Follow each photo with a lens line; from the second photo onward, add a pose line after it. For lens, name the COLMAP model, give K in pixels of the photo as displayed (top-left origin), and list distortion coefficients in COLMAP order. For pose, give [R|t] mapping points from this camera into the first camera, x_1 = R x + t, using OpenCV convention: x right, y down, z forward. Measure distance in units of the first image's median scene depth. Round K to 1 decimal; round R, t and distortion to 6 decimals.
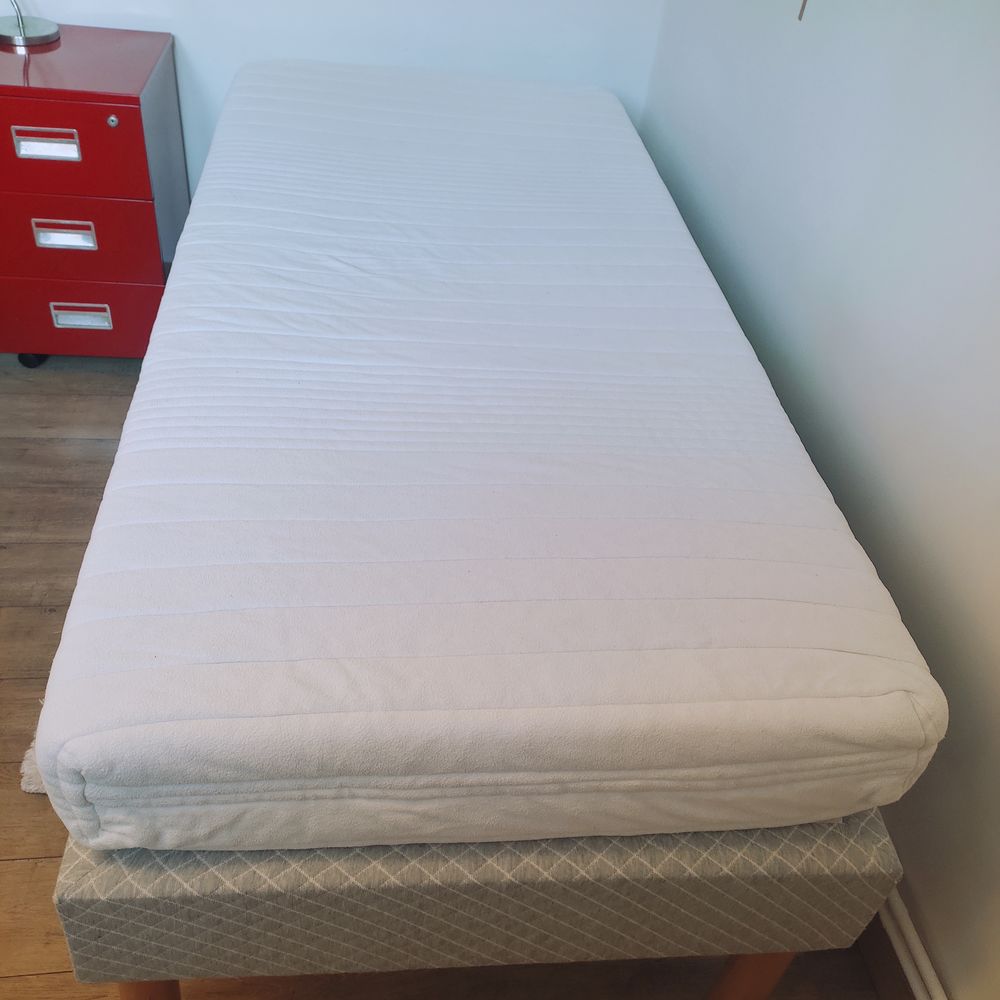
lens RADIAL K [[1018.2, 0, 518.5], [0, 1018.2, 468.3], [0, 0, 1]] dist [0.042786, -0.038207]
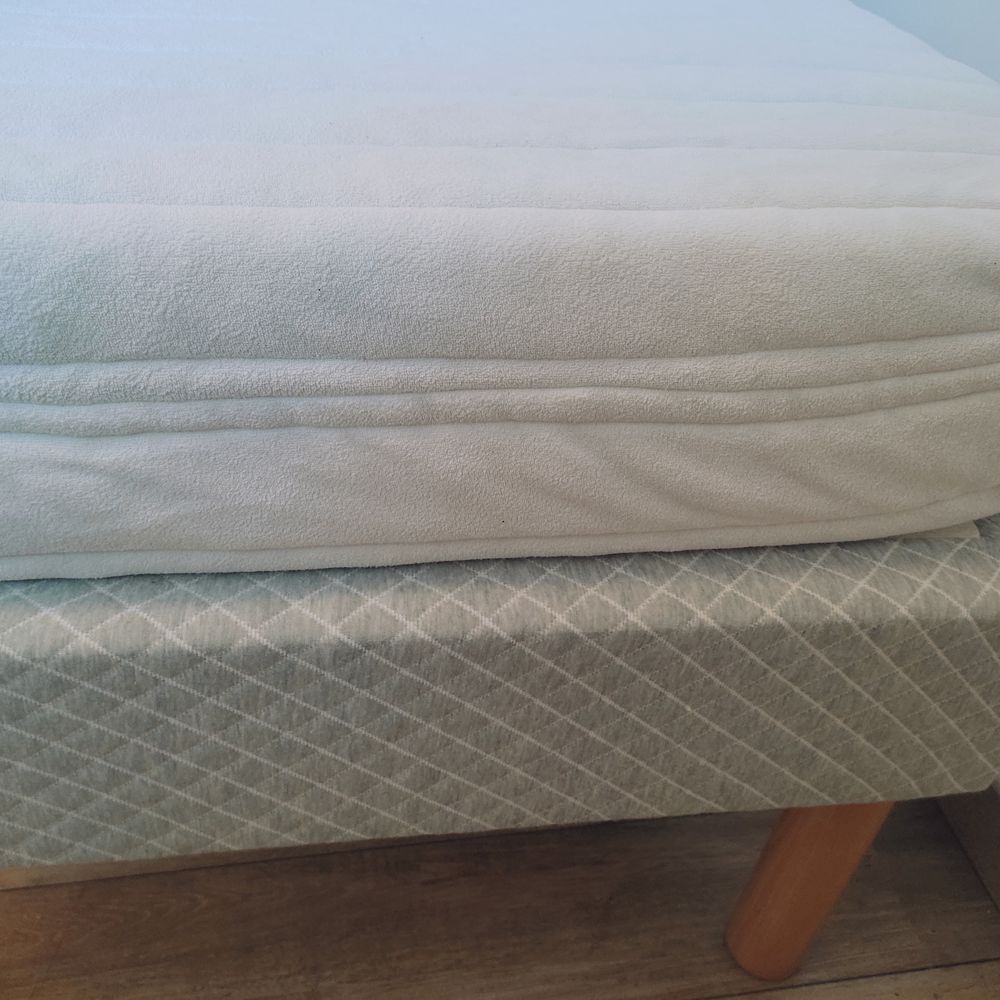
lens RADIAL K [[1018.2, 0, 518.5], [0, 1018.2, 468.3], [0, 0, 1]] dist [0.042786, -0.038207]
pose [[0.998881, -0.044130, 0.017020, 0.071917], [0.044184, 0.999019, -0.002863, 0.317526], [-0.016877, 0.003611, 0.999851, 0.496530]]
